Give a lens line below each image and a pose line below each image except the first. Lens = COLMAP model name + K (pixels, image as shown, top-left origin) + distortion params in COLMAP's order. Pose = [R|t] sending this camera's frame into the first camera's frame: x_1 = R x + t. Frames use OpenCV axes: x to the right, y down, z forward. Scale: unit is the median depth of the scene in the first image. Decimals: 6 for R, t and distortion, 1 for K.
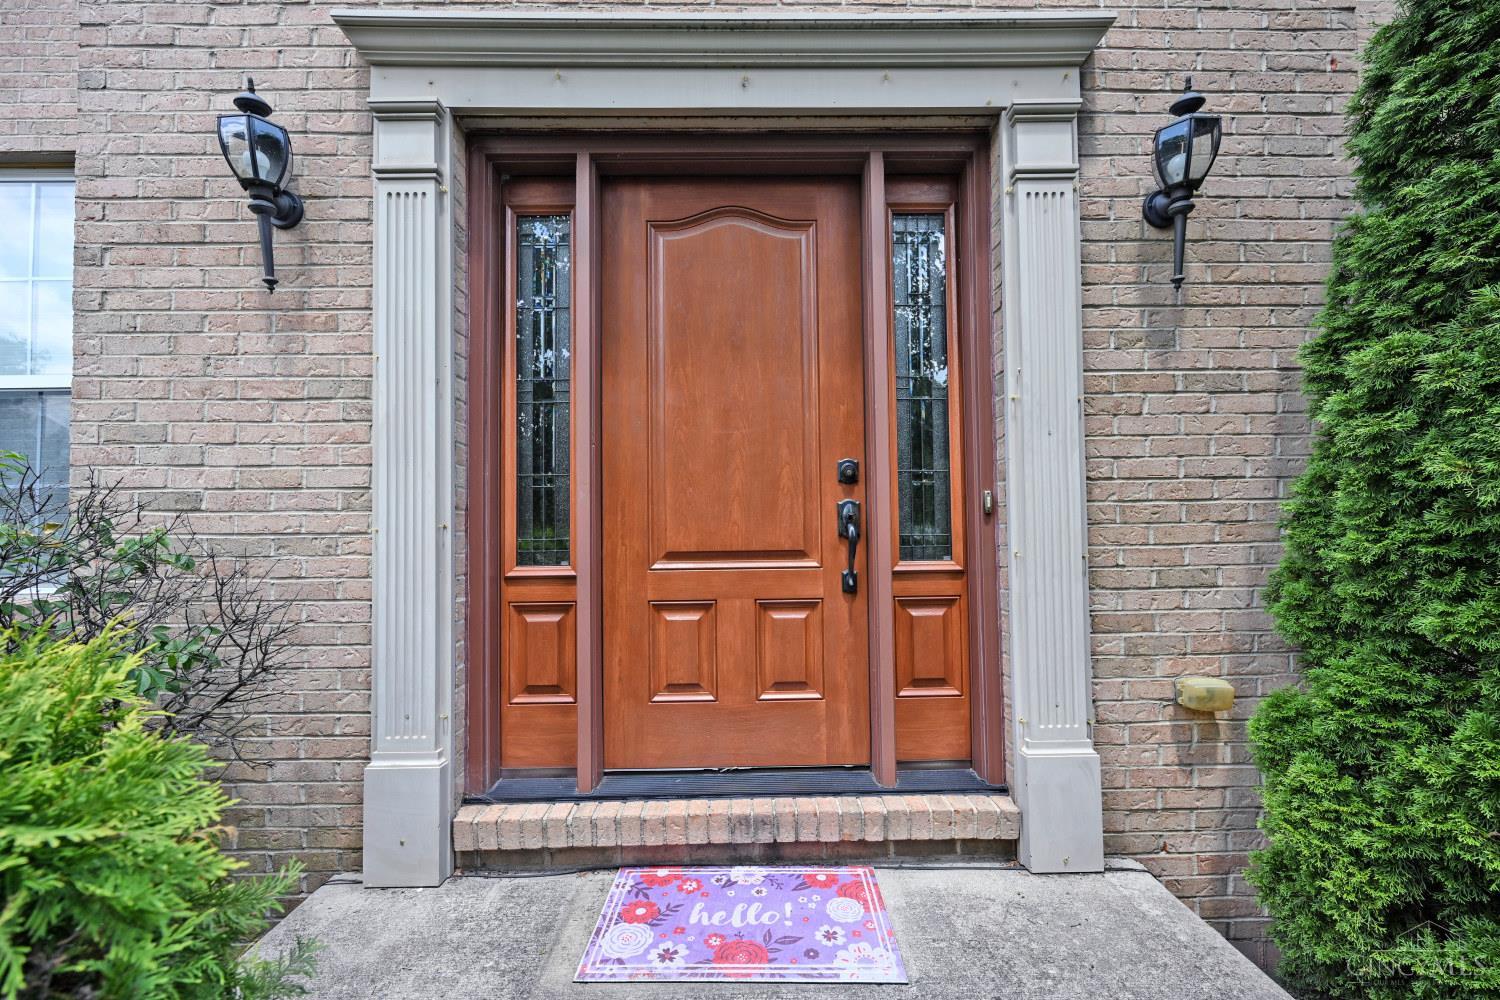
lens RADIAL K [[596.4, 0, 752.7], [0, 596.4, 504.5], [0, 0, 1]] dist [-0.002456, 0.000204]
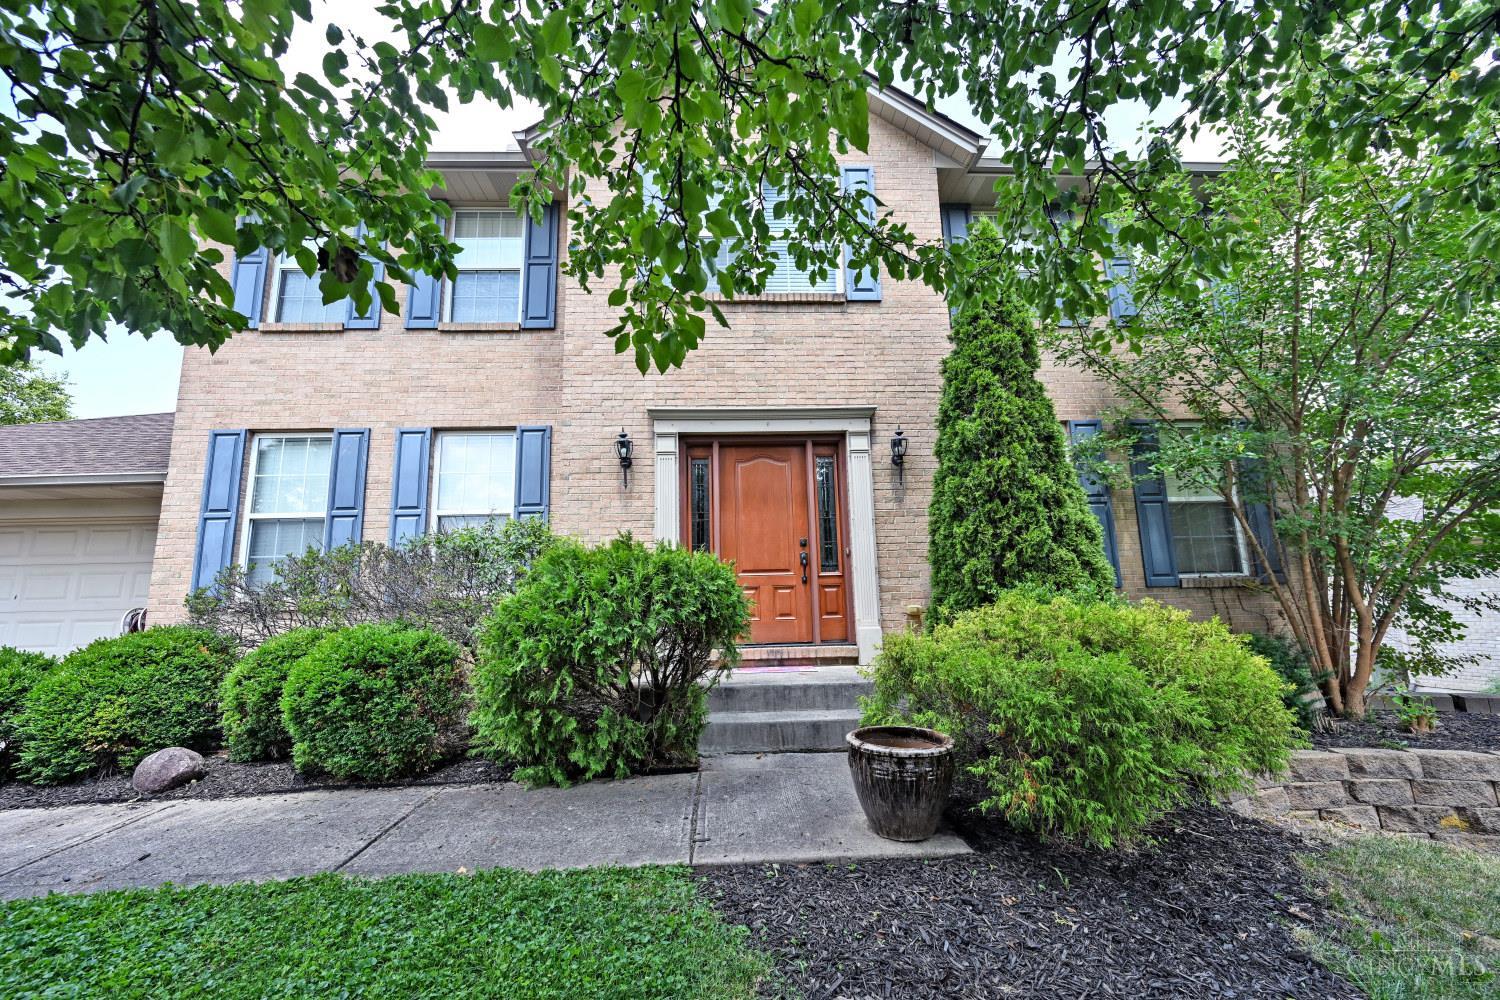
lens RADIAL K [[596.4, 0, 748.7], [0, 596.4, 499.0], [0, 0, 1]] dist [-0.002456, 0.000204]
pose [[0.999733, -0.007818, 0.021727, -0.188575], [0.010609, 0.991259, -0.131500, 0.128222], [-0.020509, 0.131696, 0.991078, -2.129117]]
